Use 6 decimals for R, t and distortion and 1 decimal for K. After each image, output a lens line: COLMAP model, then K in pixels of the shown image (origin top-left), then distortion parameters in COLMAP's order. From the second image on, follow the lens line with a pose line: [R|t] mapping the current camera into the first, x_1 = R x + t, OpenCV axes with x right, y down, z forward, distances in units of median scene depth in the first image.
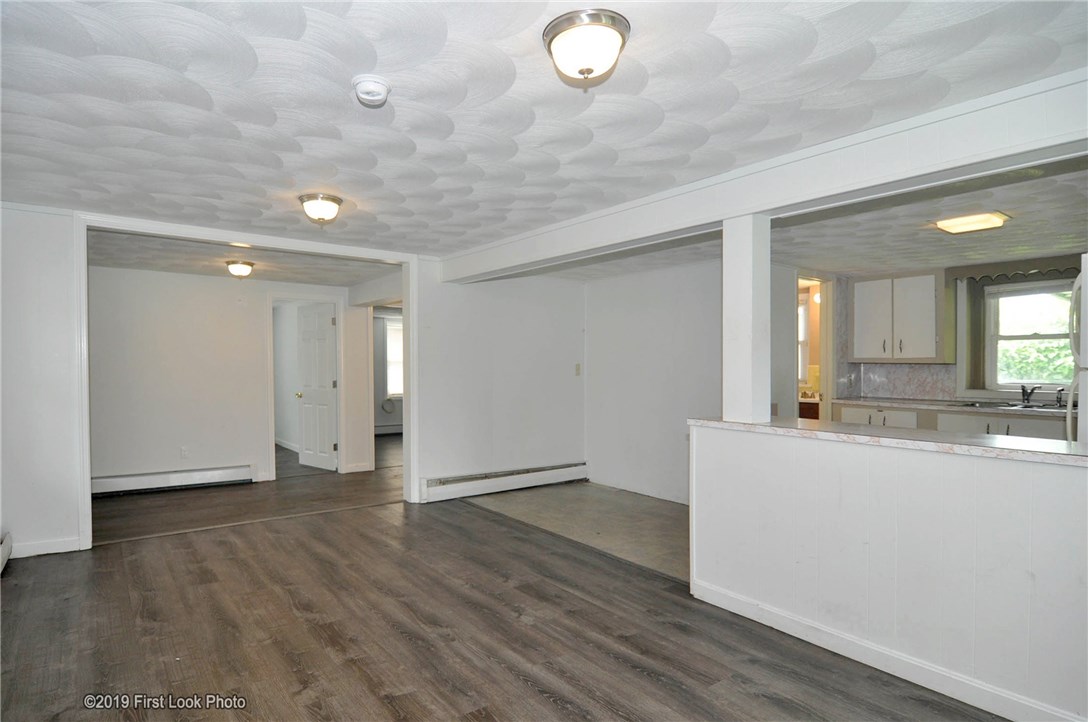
lens RADIAL K [[631.4, 0, 483.9], [0, 631.4, 364.7], [0, 0, 1]] dist [-0.004696, -0.001723]
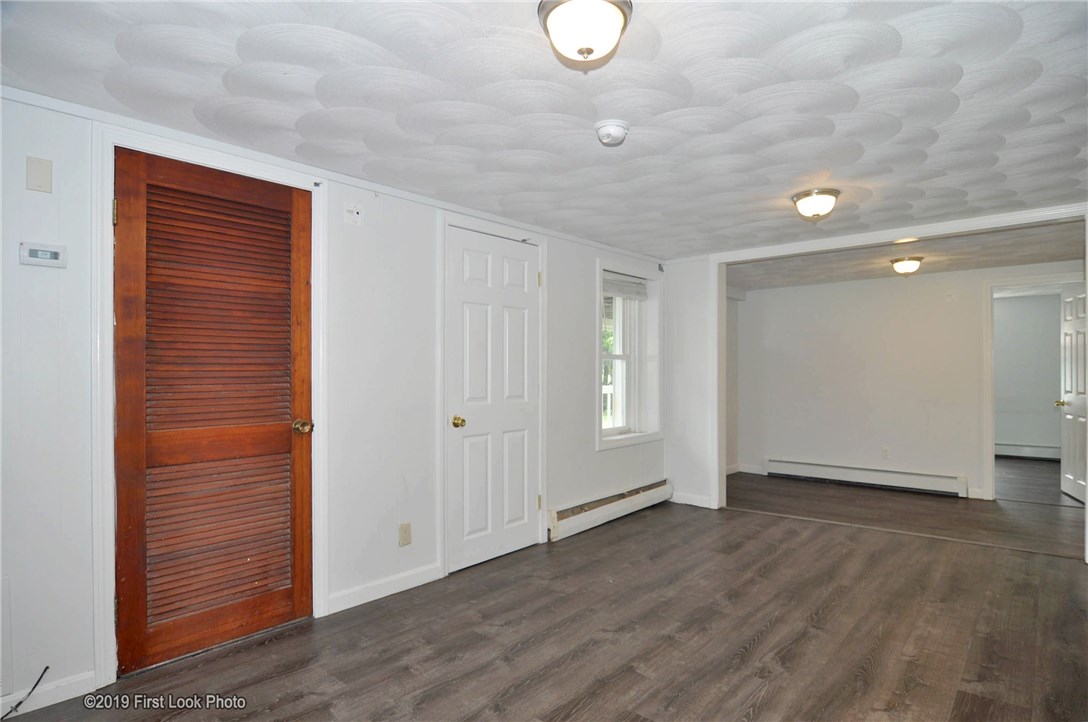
lens RADIAL K [[561.7, 0, 508.1], [0, 561.7, 360.5], [0, 0, 1]] dist [-0.002251, -0.001194]
pose [[0.235515, -0.023411, -0.971589, 0.454972], [0.010216, 0.999714, -0.021612, 0.005346], [0.971817, -0.004835, 0.235687, 0.336014]]
